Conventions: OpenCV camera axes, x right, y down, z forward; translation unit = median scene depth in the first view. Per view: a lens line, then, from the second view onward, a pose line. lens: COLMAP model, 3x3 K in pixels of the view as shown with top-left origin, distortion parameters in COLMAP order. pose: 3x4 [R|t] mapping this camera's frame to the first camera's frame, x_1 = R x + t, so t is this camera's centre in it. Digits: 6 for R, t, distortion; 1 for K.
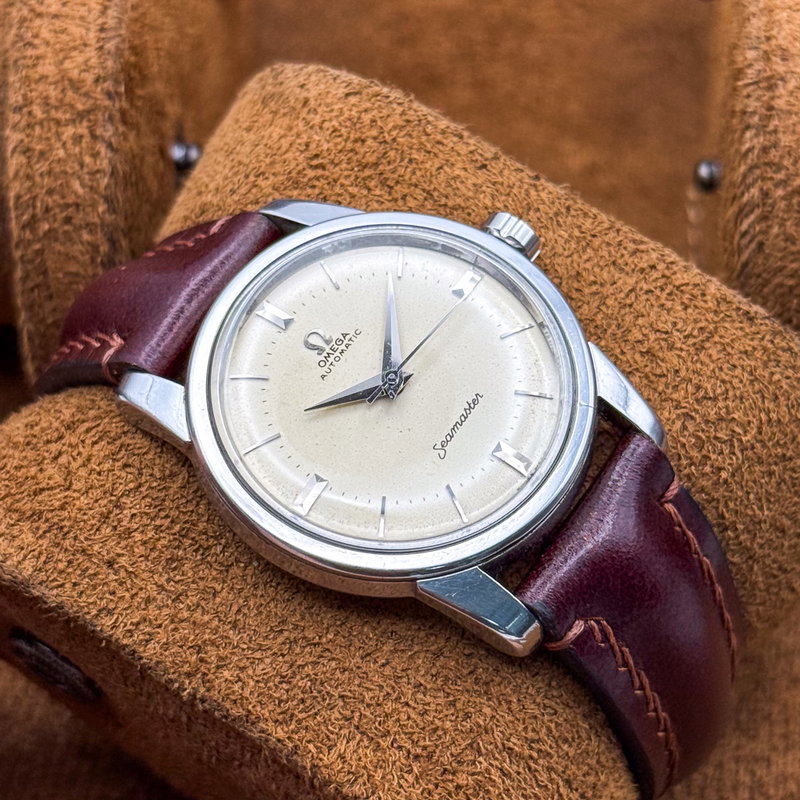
lens RADIAL K [[2367.6, 0, 400.0], [0, 2367.6, 400.0], [0, 0, 1]] dist [-0.024778, 1.250414]
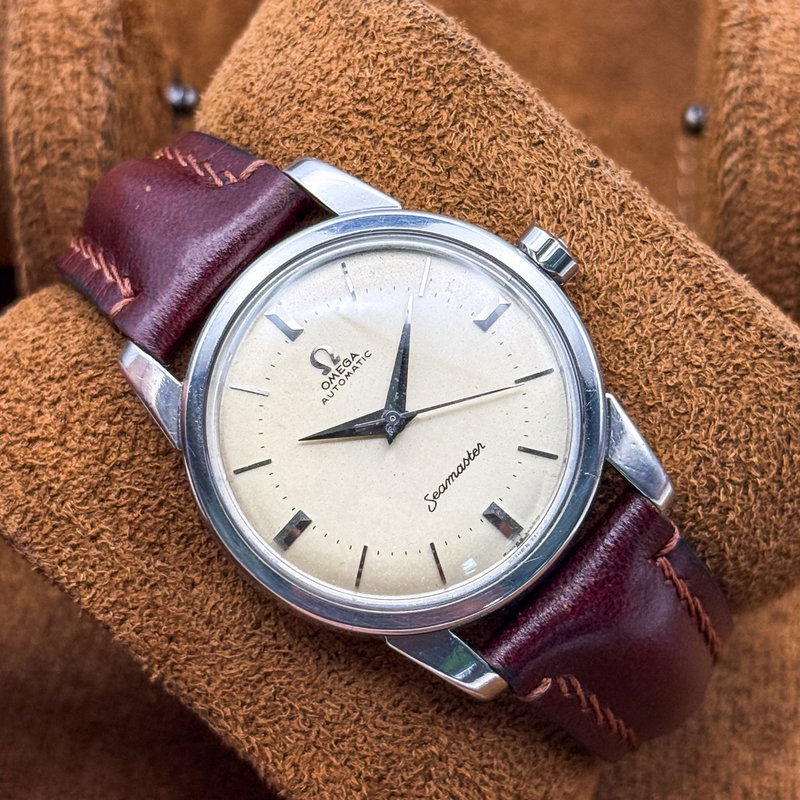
lens RADIAL K [[2367.6, 0, 400.0], [0, 2367.6, 400.0], [0, 0, 1]] dist [-0.024778, 1.250414]
pose [[0.987351, 0.151553, -0.046581, 0.041005], [-0.122771, 0.916704, 0.380237, -0.364683], [0.100327, -0.369709, 0.923715, 0.109474]]
